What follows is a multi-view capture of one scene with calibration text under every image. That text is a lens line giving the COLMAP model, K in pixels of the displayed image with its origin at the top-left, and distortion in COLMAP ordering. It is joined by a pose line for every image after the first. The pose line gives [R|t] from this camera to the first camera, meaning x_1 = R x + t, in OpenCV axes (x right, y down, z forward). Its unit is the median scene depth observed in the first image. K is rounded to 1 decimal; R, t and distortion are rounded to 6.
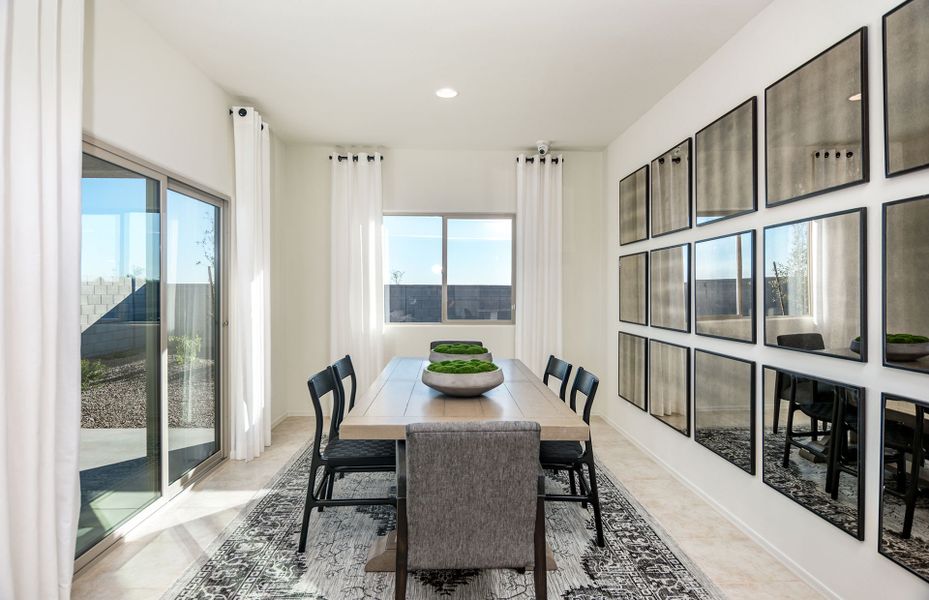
lens RADIAL K [[541.6, 0, 471.4], [0, 541.6, 285.3], [0, 0, 1]] dist [-0.002496, -0.001522]
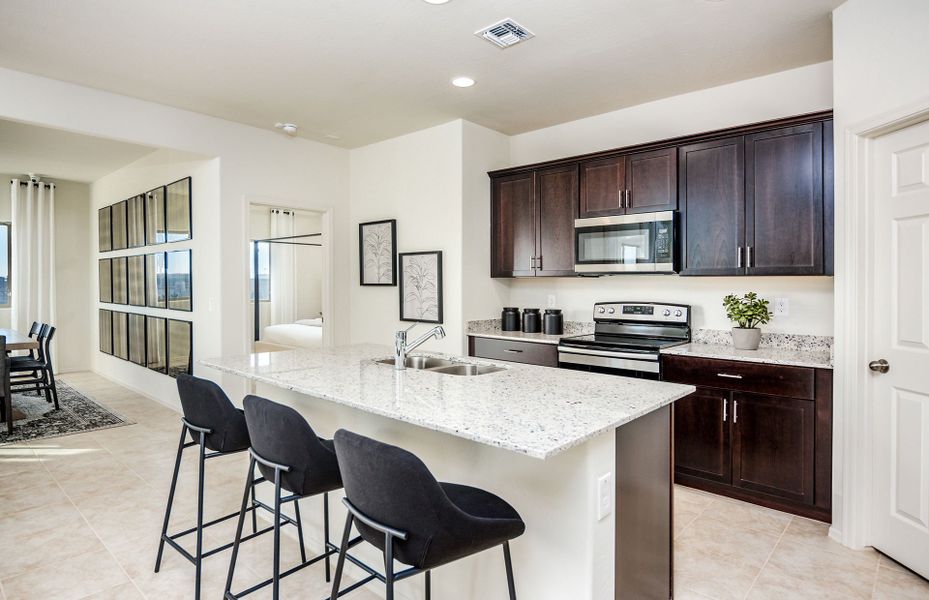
lens RADIAL K [[541.6, 0, 471.4], [0, 541.6, 285.3], [0, 0, 1]] dist [-0.002496, -0.001522]
pose [[0.724924, -0.012696, 0.688712, -0.012975], [-0.006263, 0.999667, 0.025021, -0.021872], [-0.688801, -0.022452, 0.724603, -0.749664]]
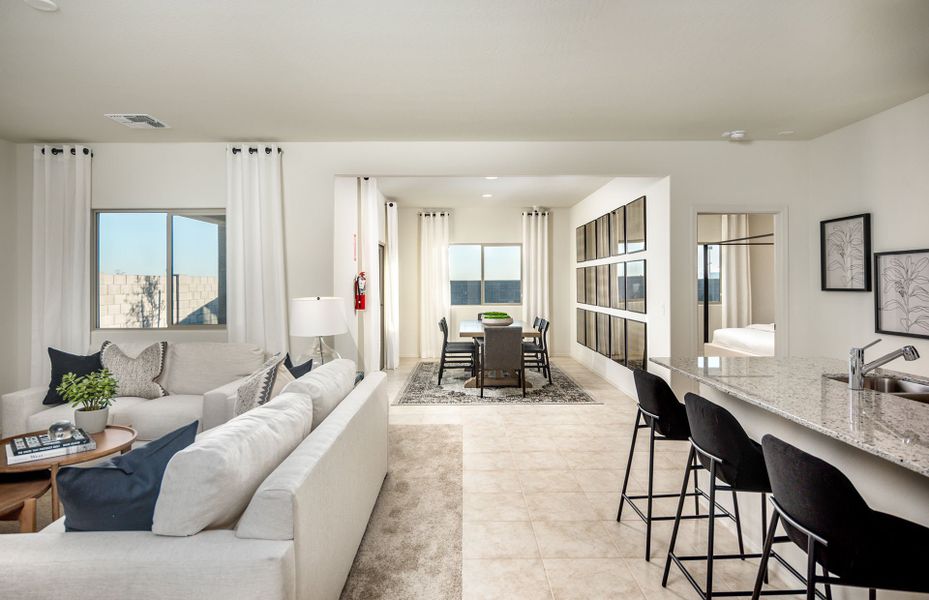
lens RADIAL K [[541.6, 0, 471.4], [0, 541.6, 285.3], [0, 0, 1]] dist [-0.002496, -0.001522]
pose [[0.999504, -0.009333, -0.030084, -0.036285], [0.010044, 0.999671, 0.023580, -0.038936], [0.029854, -0.023870, 0.999269, -0.836246]]
